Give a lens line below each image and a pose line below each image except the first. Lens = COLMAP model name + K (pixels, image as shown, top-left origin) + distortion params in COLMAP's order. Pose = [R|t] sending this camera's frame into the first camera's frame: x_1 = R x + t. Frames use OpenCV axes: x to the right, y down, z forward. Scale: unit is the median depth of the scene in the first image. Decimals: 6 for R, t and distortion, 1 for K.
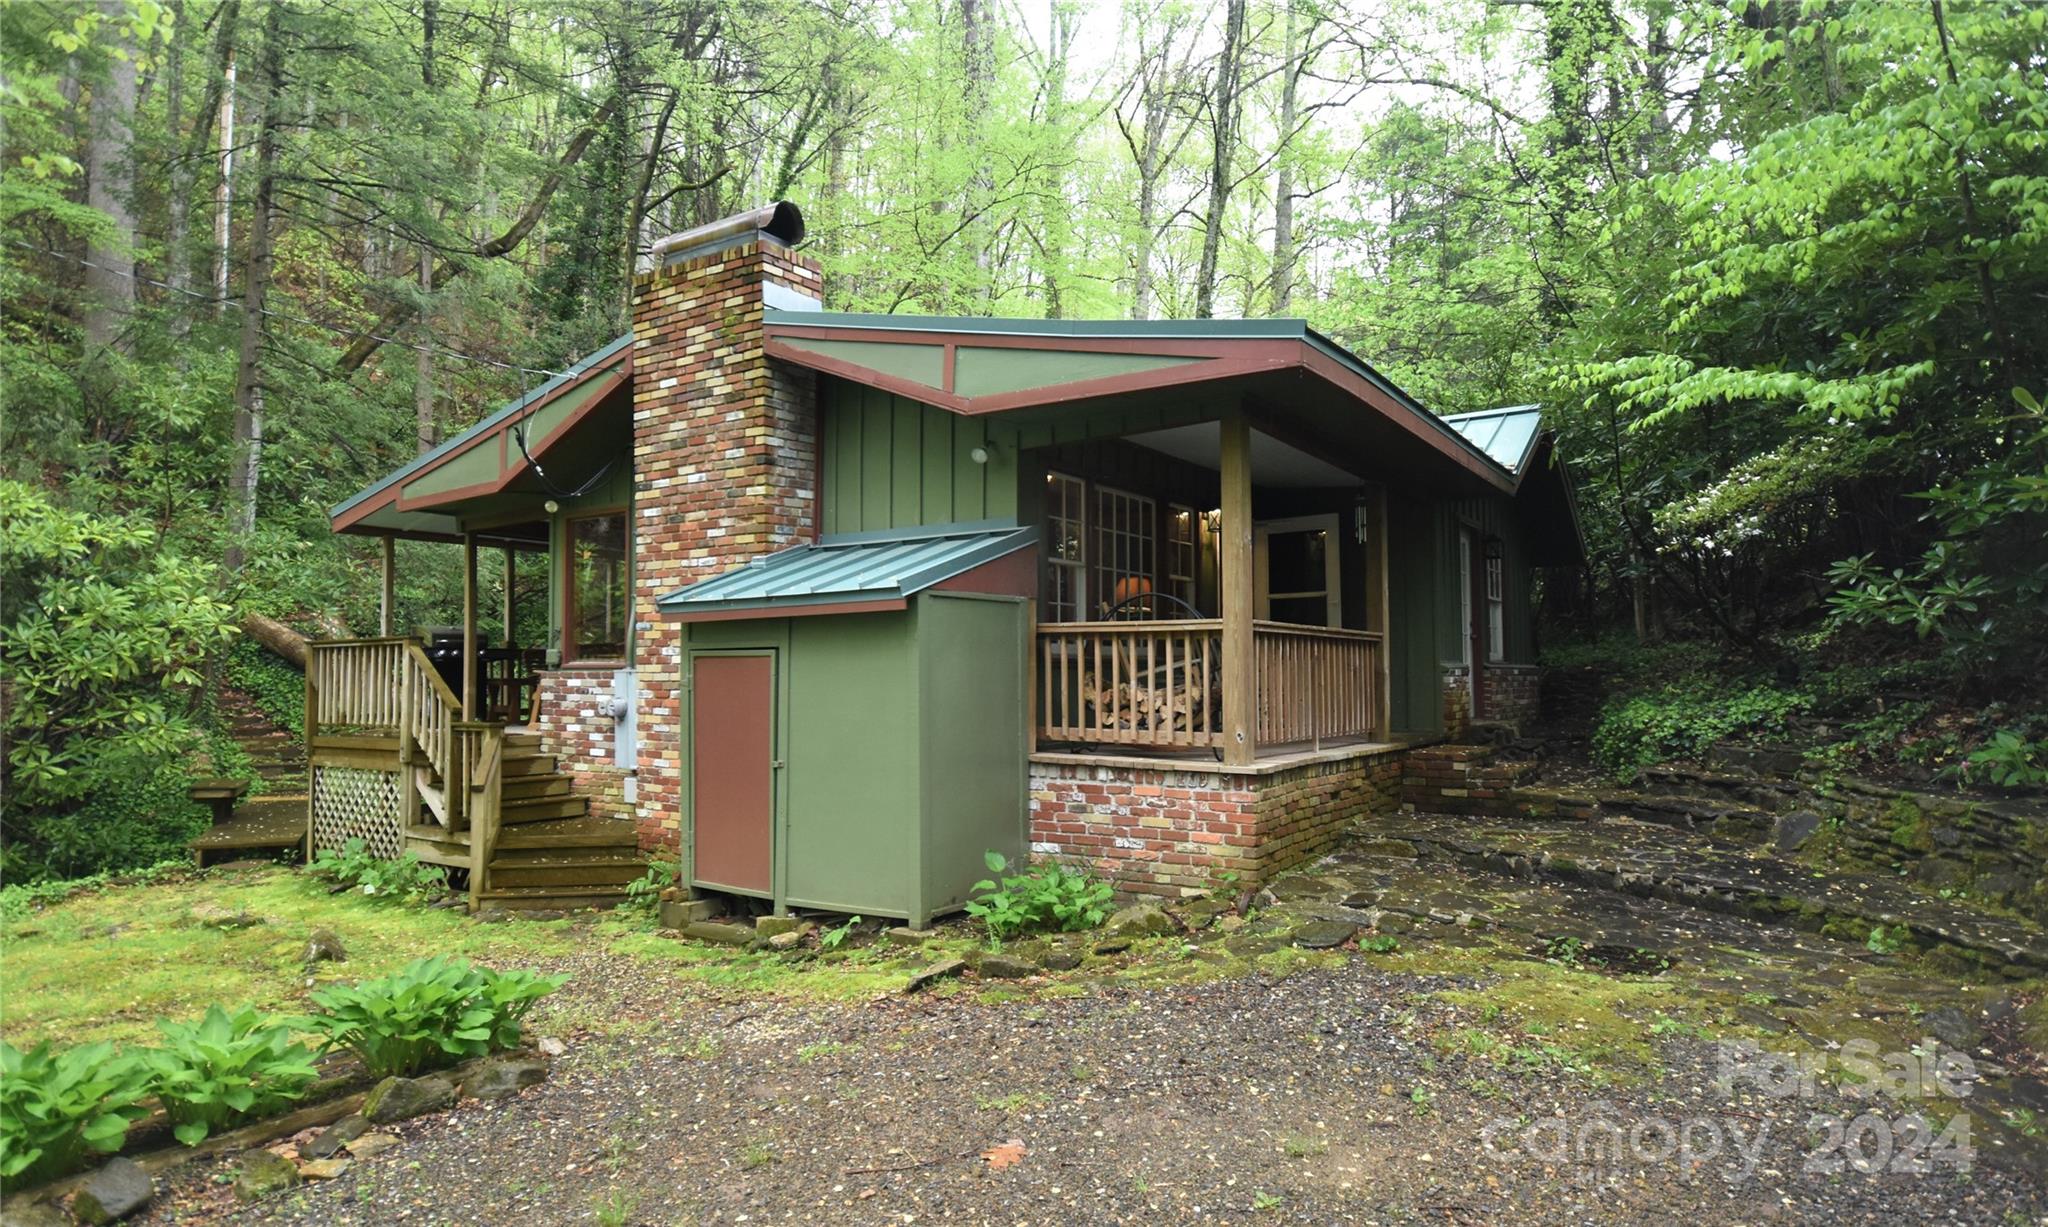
lens RADIAL K [[1165.2, 0, 1049.3], [0, 1165.2, 628.6], [0, 0, 1]] dist [0.015801, -0.007917]
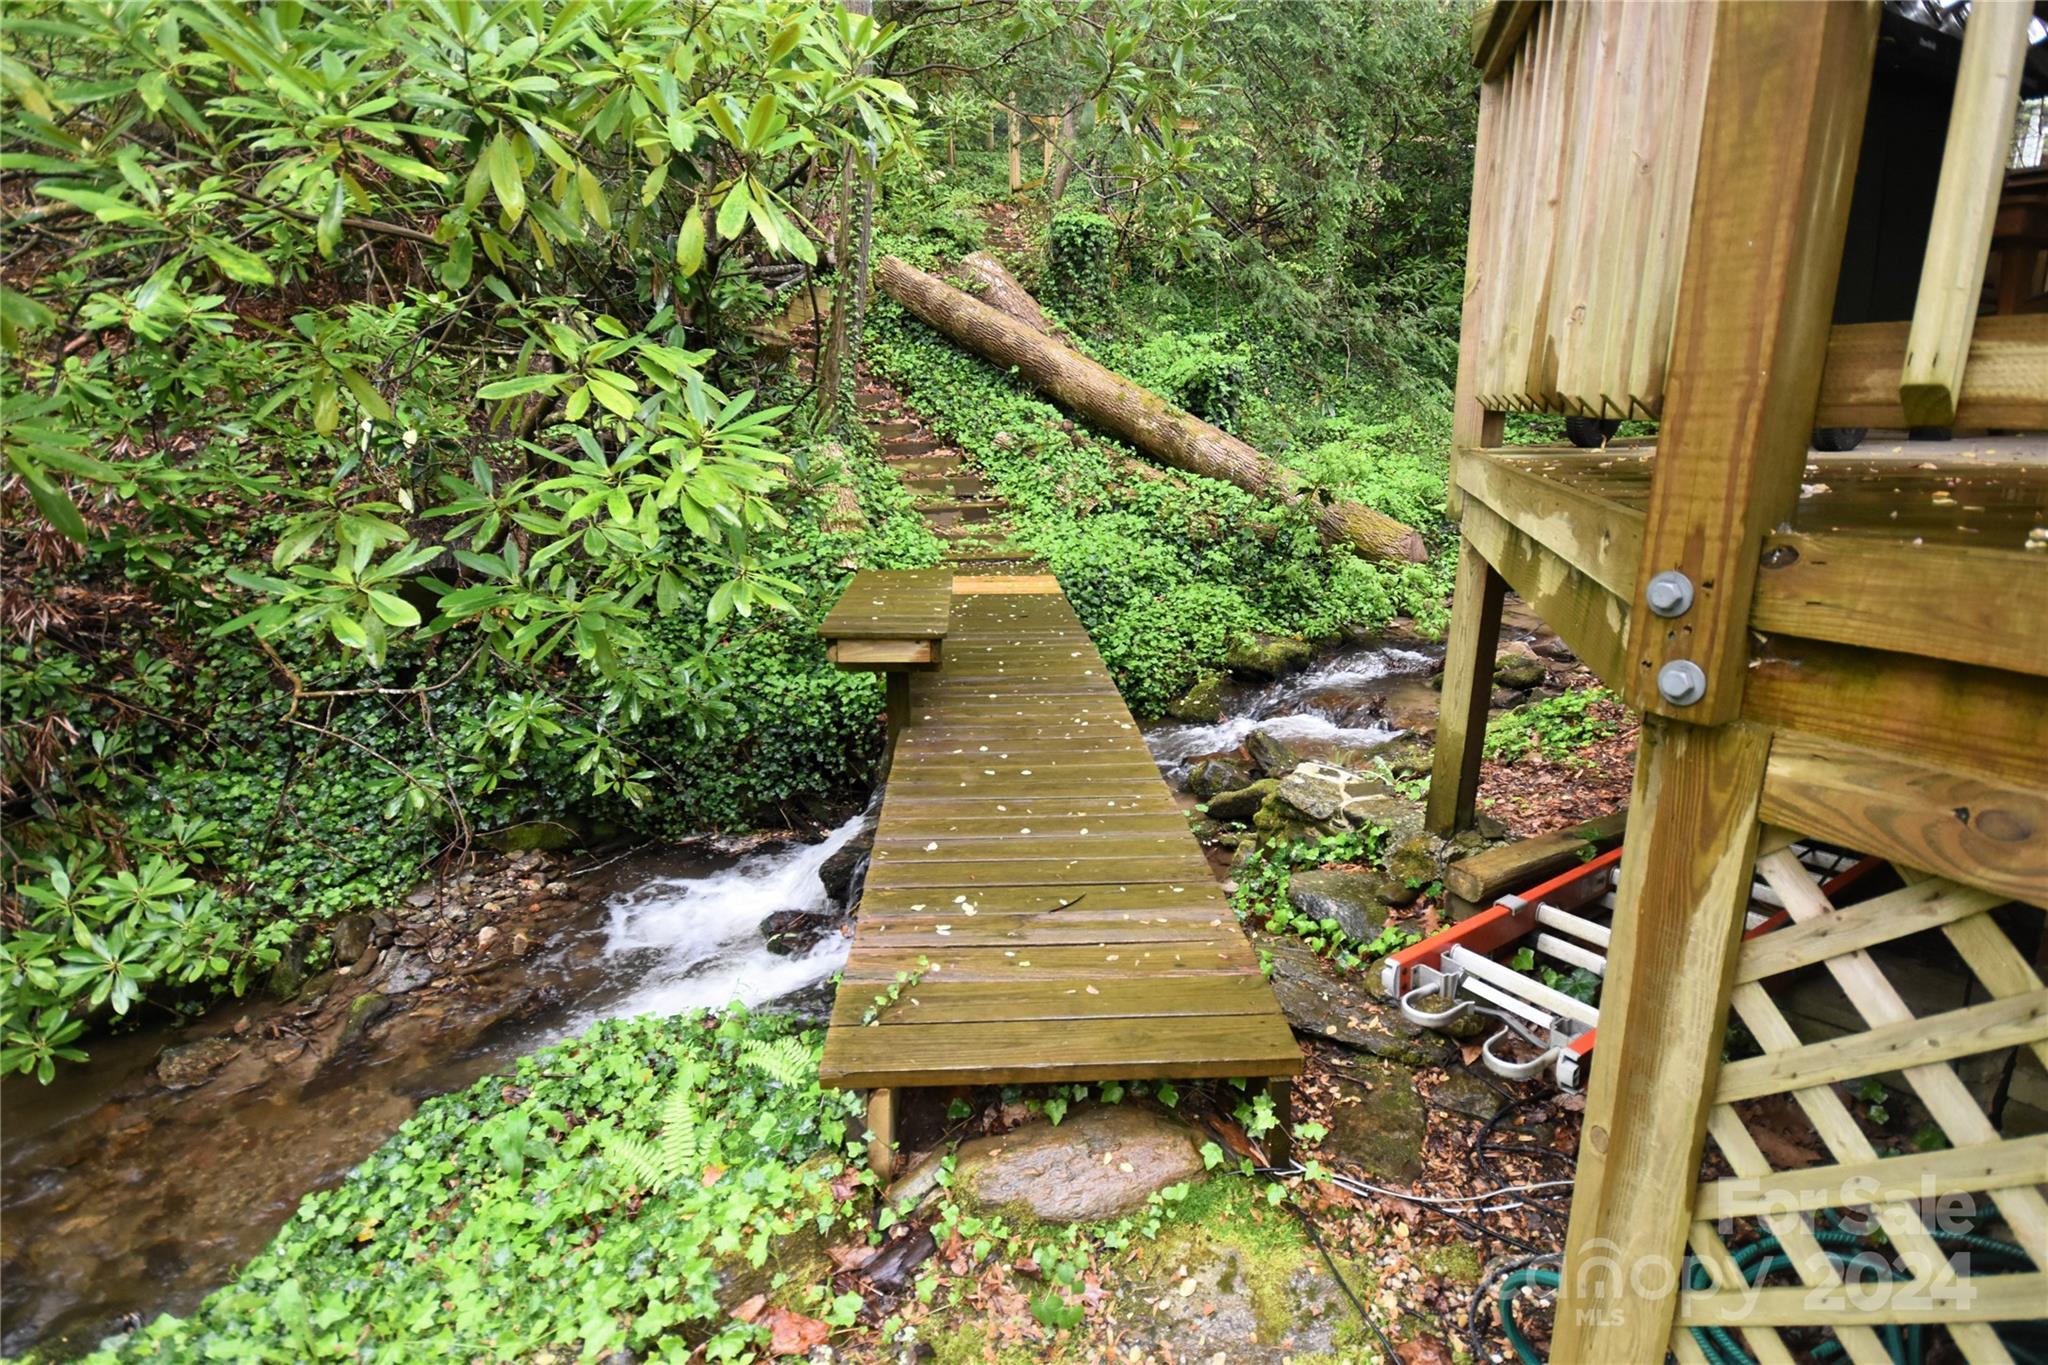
lens RADIAL K [[1068.8, 0, 1024.0], [0, 1068.8, 682.5], [0, 0, 1]] dist [0.011930, -0.007333]
pose [[0.896863, 0.099326, -0.431012, -0.806148], [0.036677, 0.954403, 0.296259, 0.089820], [0.440785, -0.281511, 0.852326, 1.116425]]
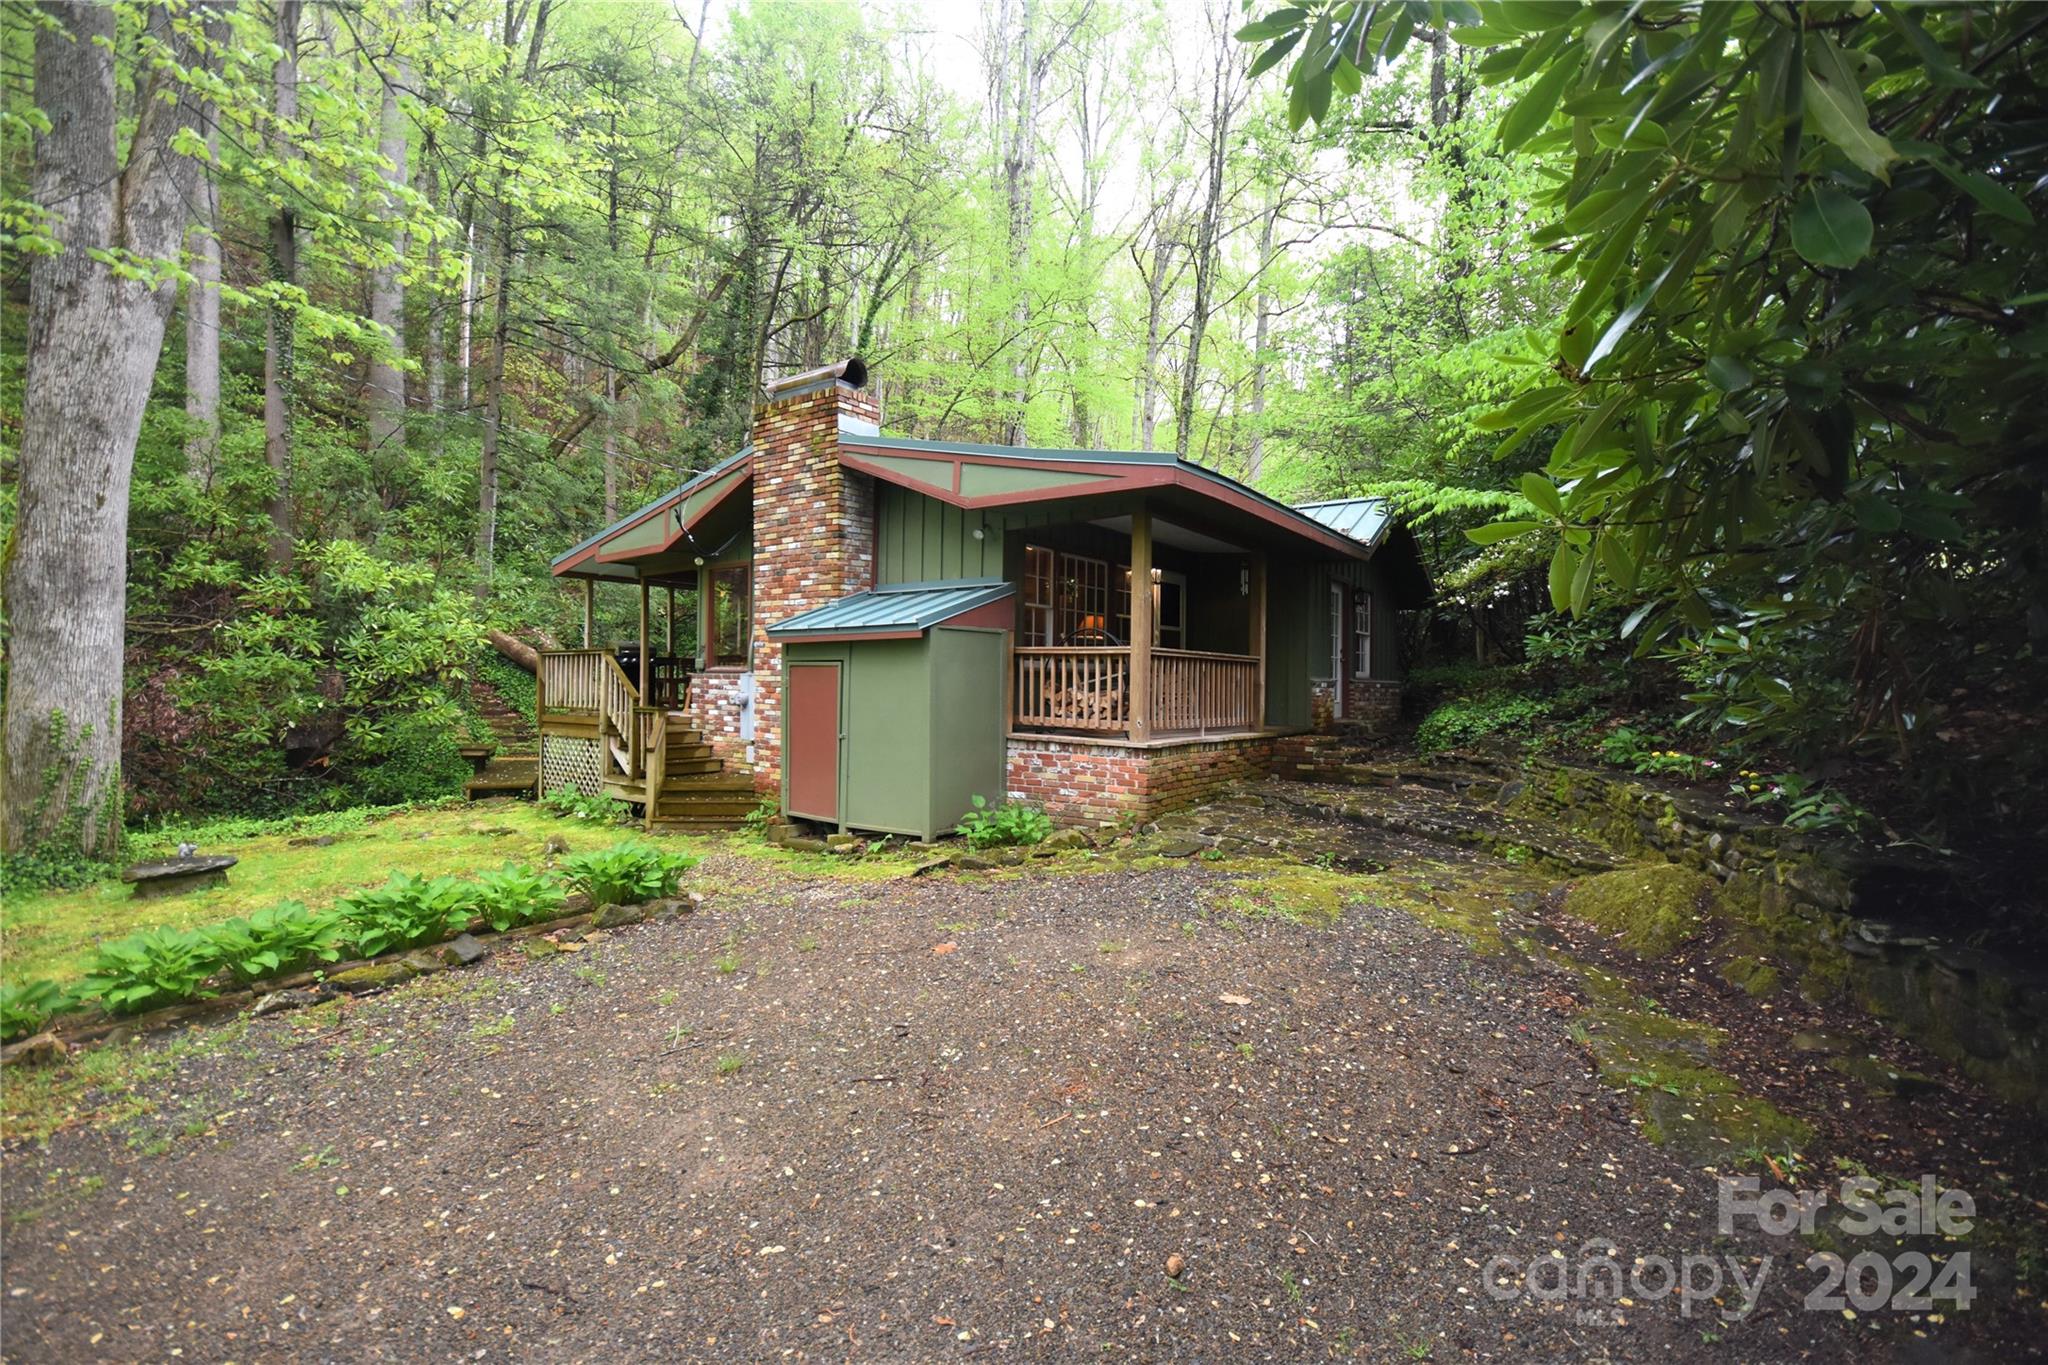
lens RADIAL K [[903.2, 0, 1036.7], [0, 903.2, 676.5], [0, 0, 1]] dist [0.012380, -0.013938]
pose [[0.998758, 0.016512, -0.047011, 0.063678], [-0.014975, 0.999348, 0.032849, -0.004638], [0.047523, -0.032104, 0.998354, -0.142021]]
